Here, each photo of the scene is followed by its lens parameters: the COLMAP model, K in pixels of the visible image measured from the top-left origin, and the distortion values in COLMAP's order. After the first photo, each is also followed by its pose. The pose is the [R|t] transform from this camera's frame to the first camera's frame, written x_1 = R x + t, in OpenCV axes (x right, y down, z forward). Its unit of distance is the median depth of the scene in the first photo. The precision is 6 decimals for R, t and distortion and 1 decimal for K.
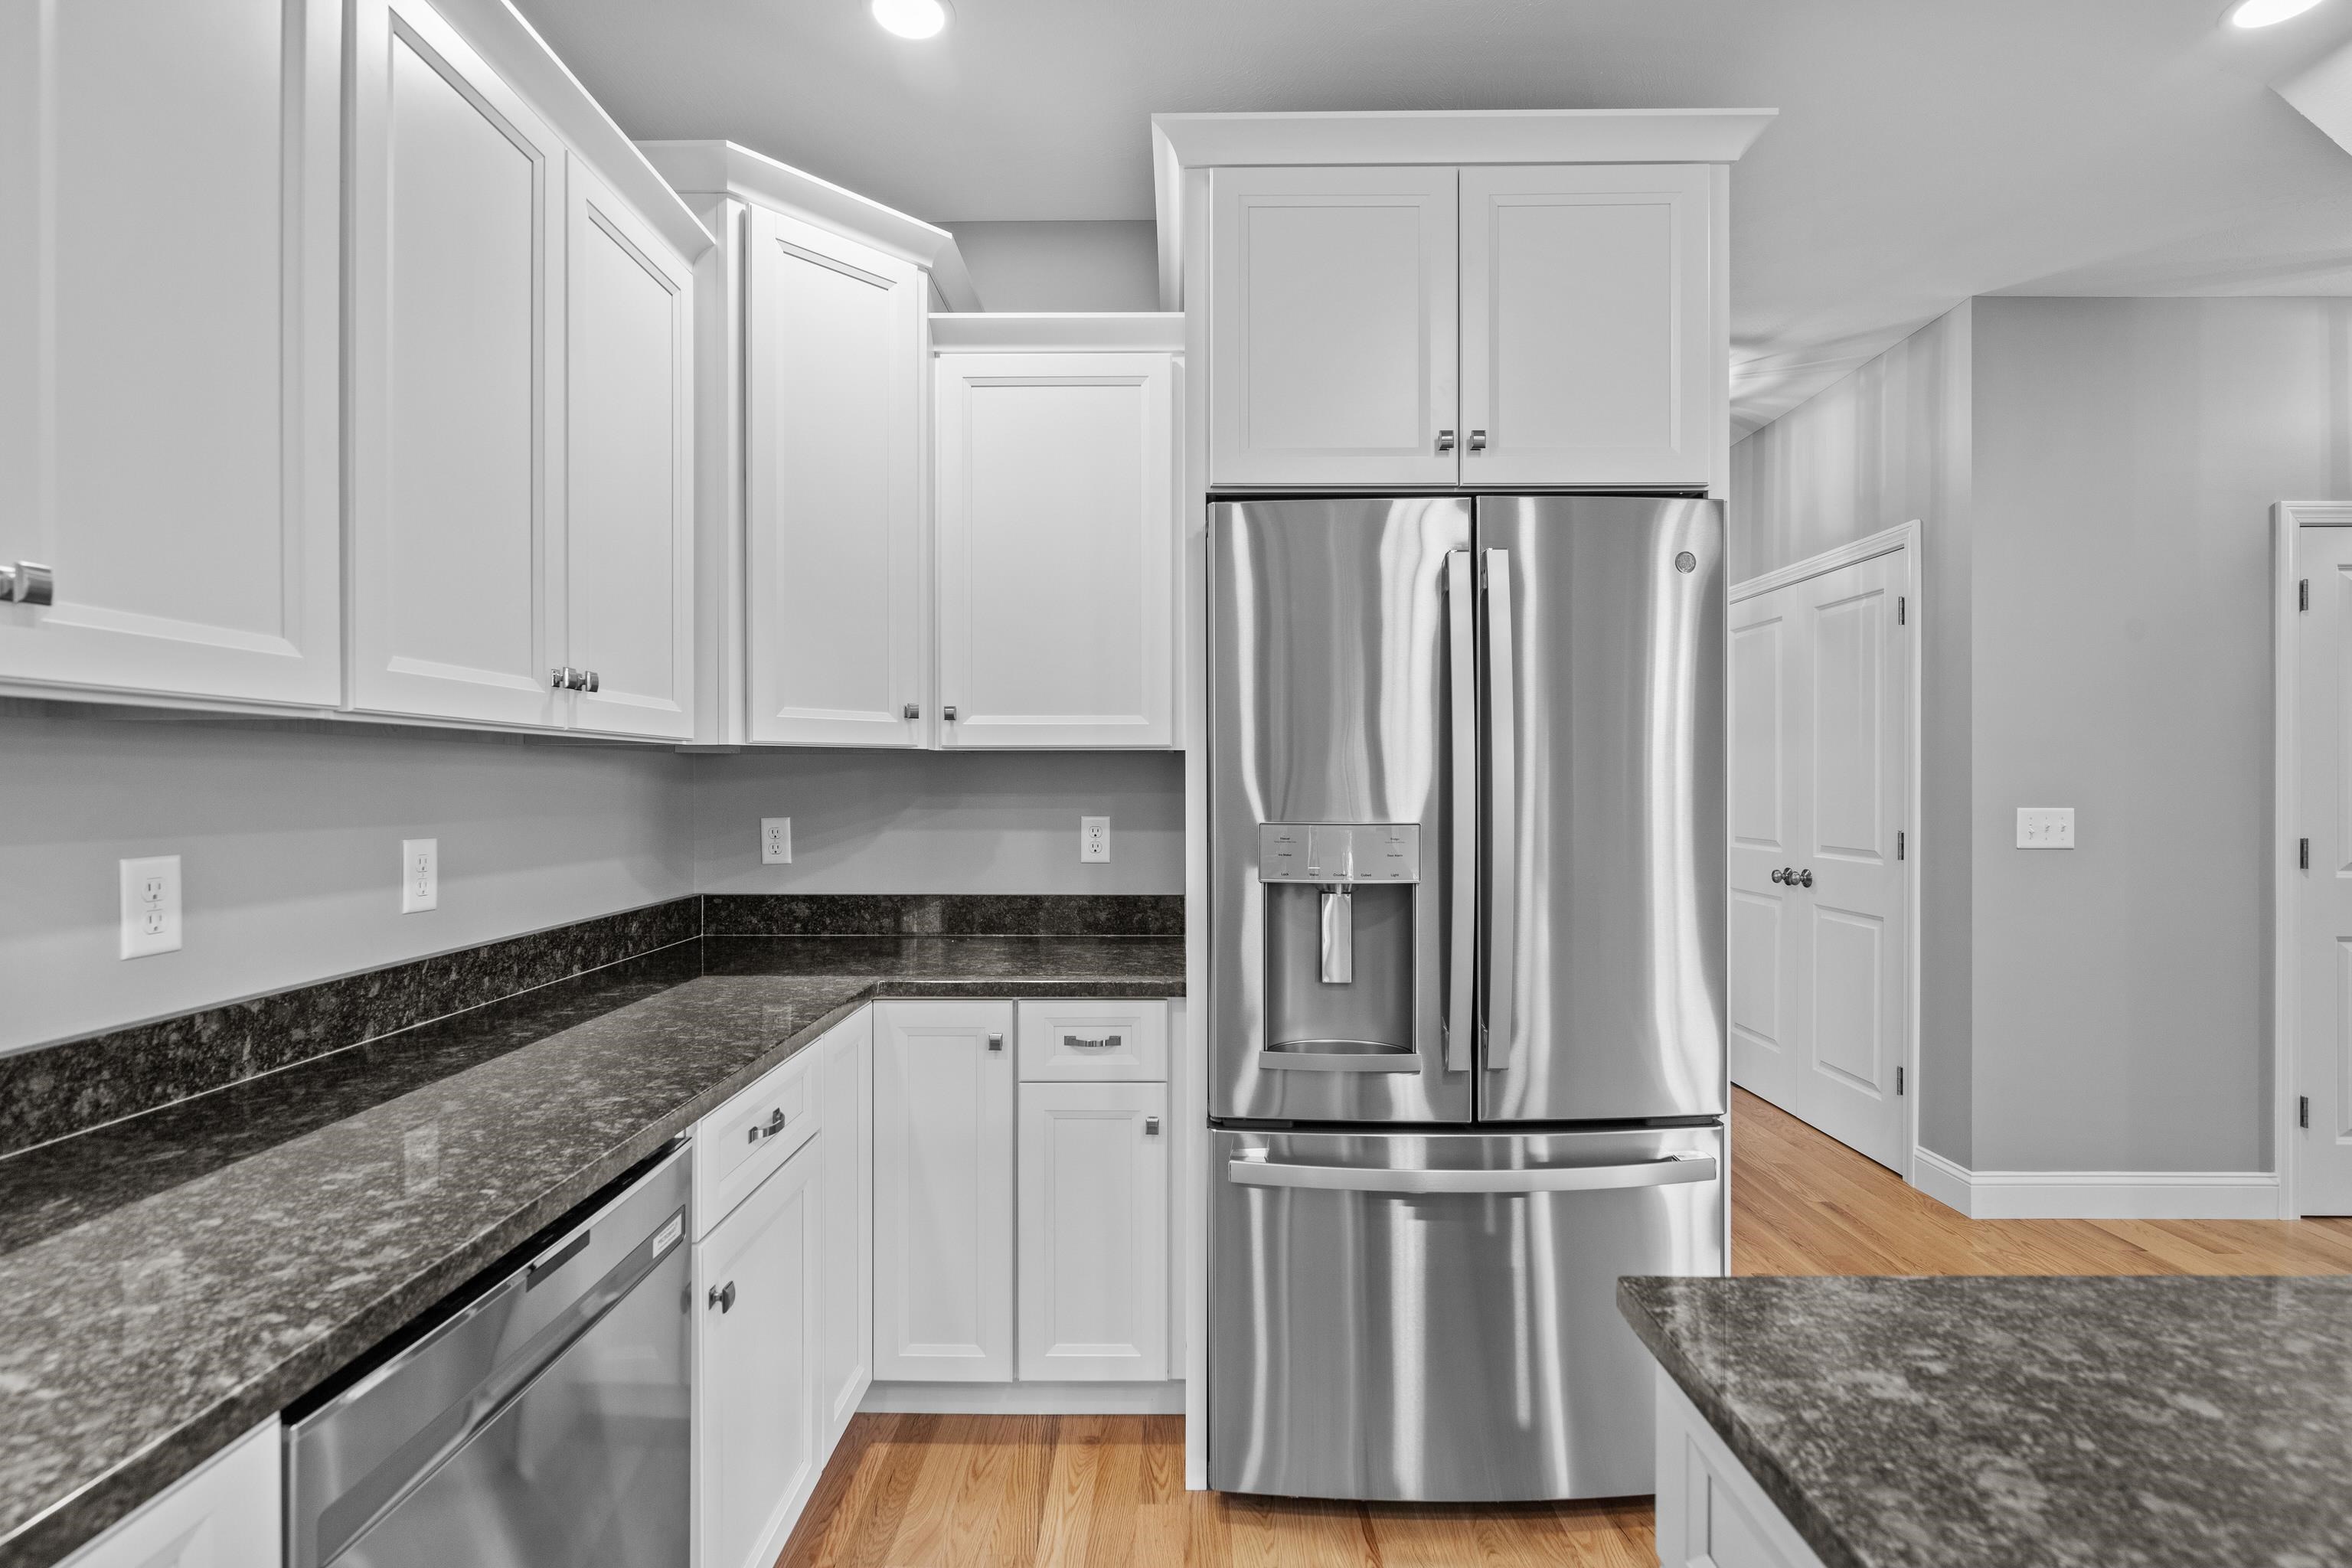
lens RADIAL K [[1069.3, 0, 1177.7], [0, 1069.3, 780.8], [0, 0, 1]] dist [-0.000621, -0.000532]
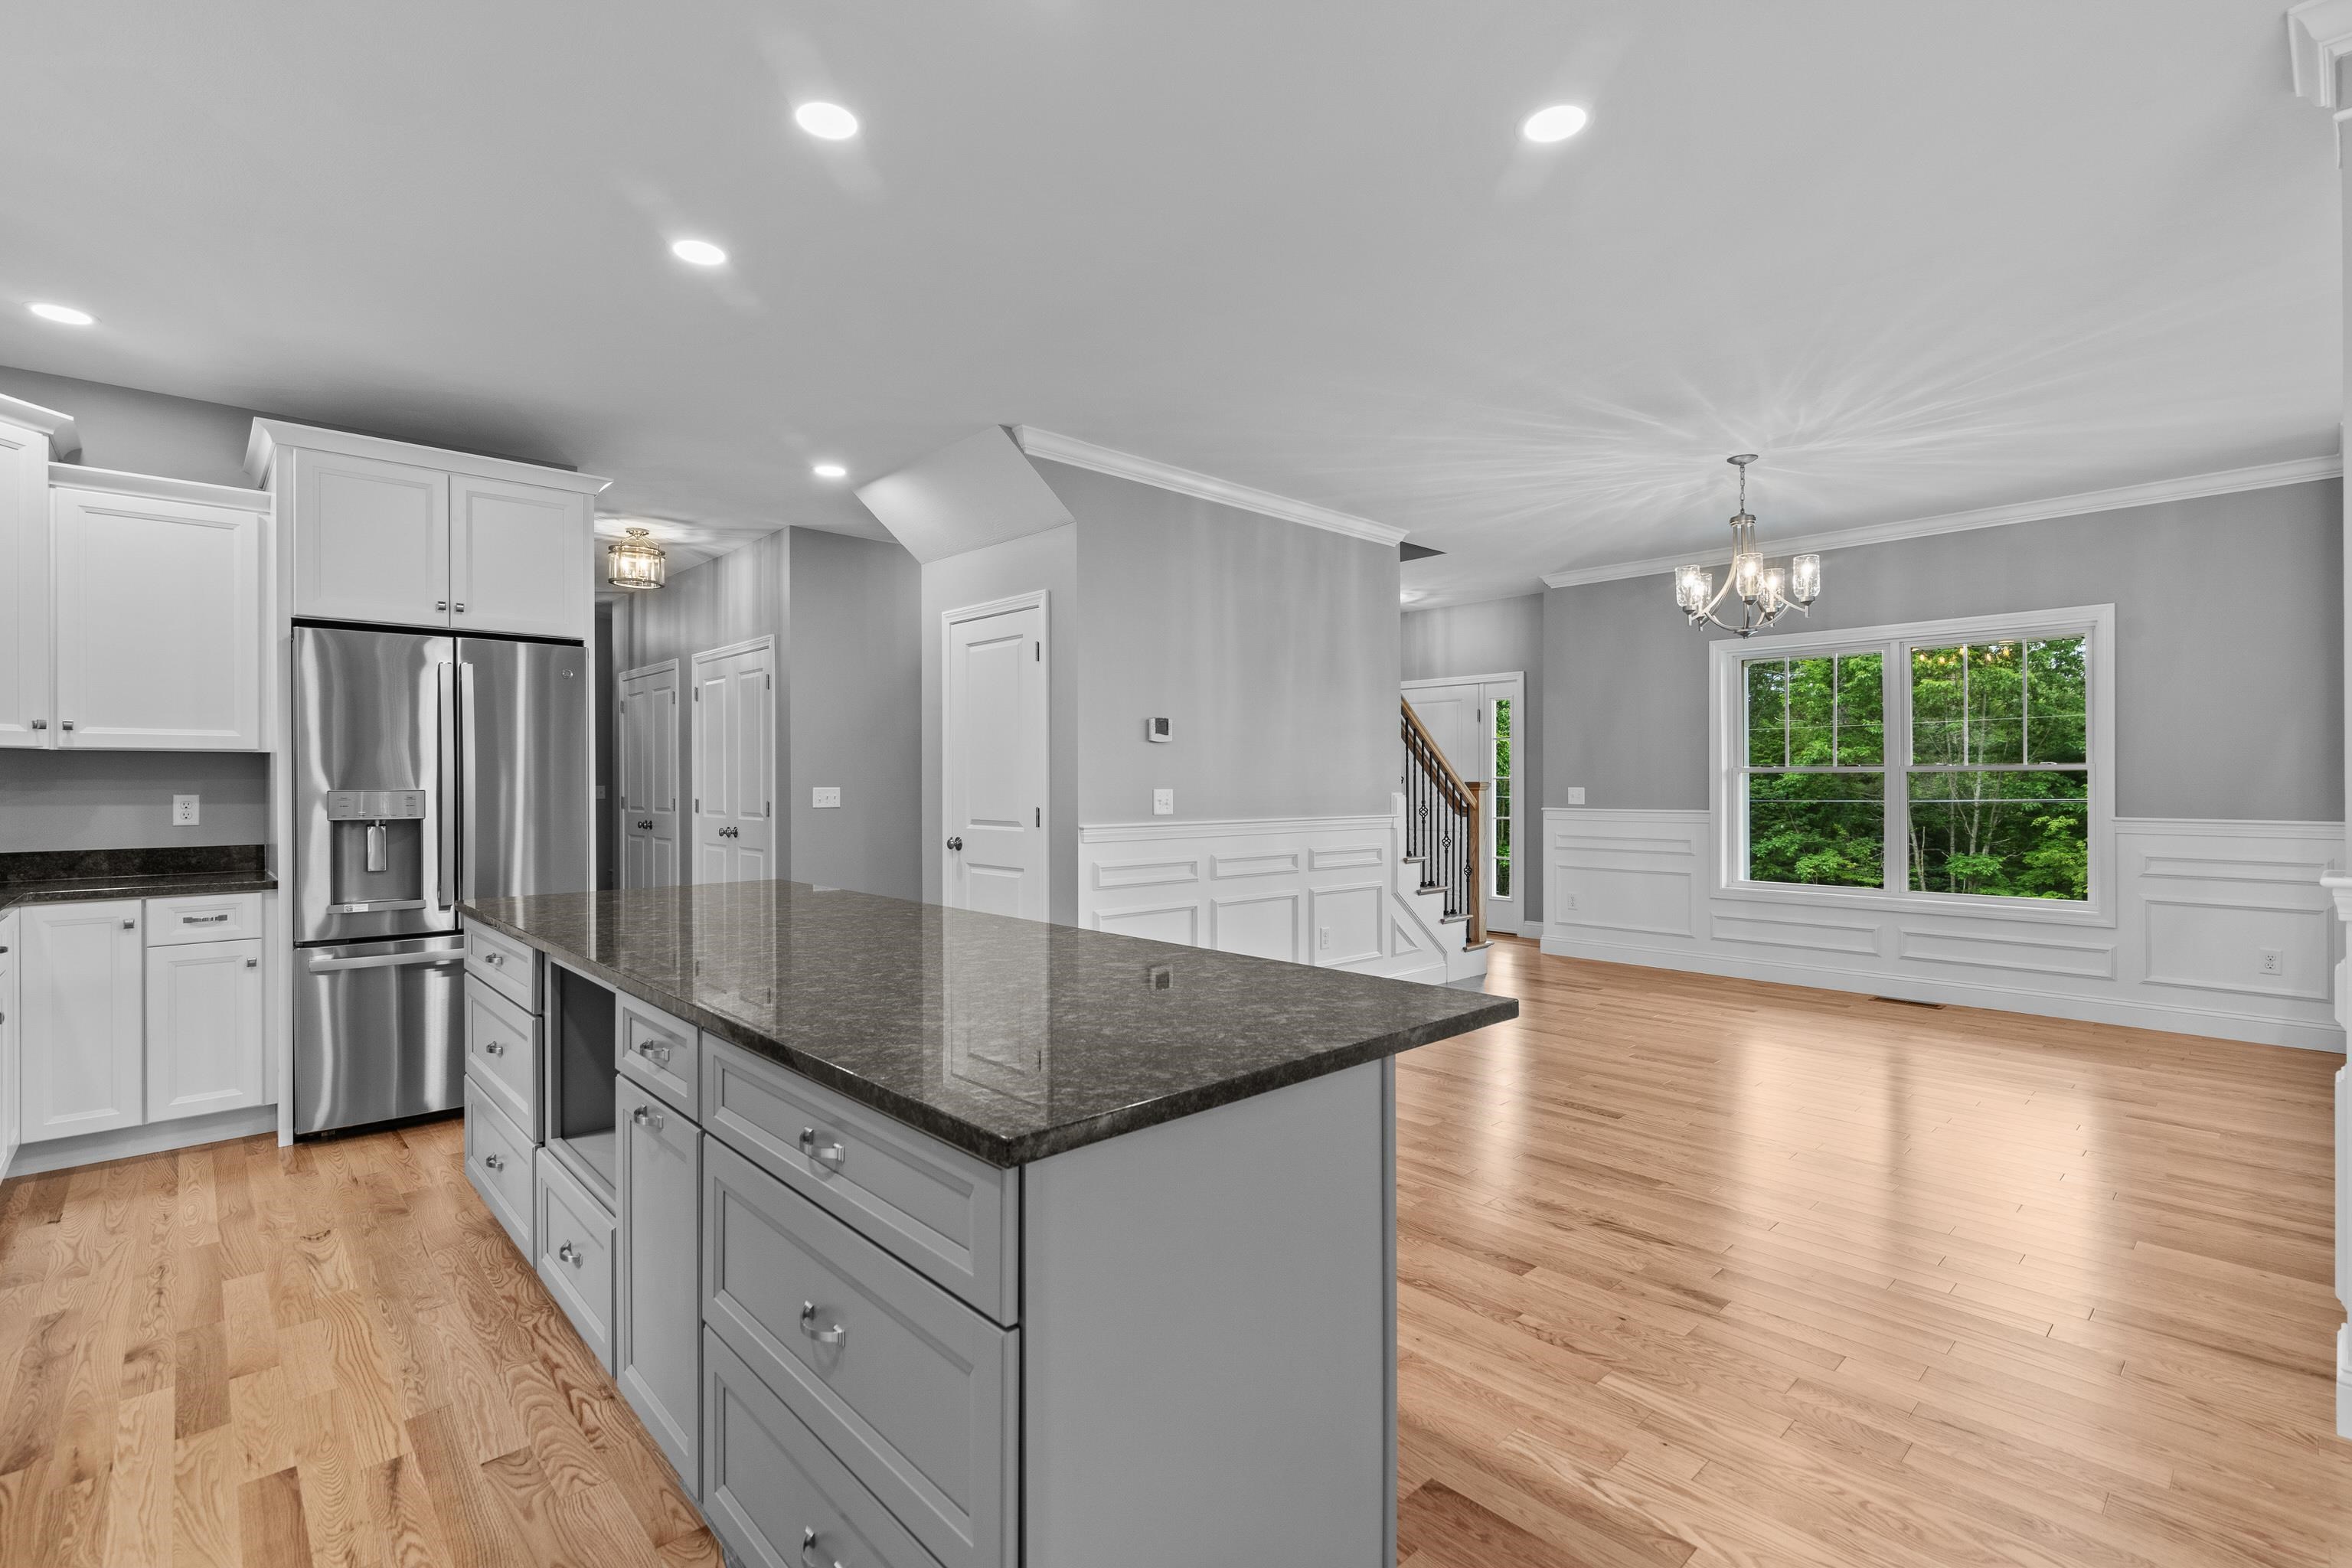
lens RADIAL K [[1069.3, 0, 1177.7], [0, 1069.3, 780.8], [0, 0, 1]] dist [-0.000621, -0.000532]
pose [[0.726223, -0.001211, 0.687458, -0.129900], [0.001061, 0.999999, 0.000641, 0.019096], [-0.687459, 0.000264, 0.726223, -1.399520]]
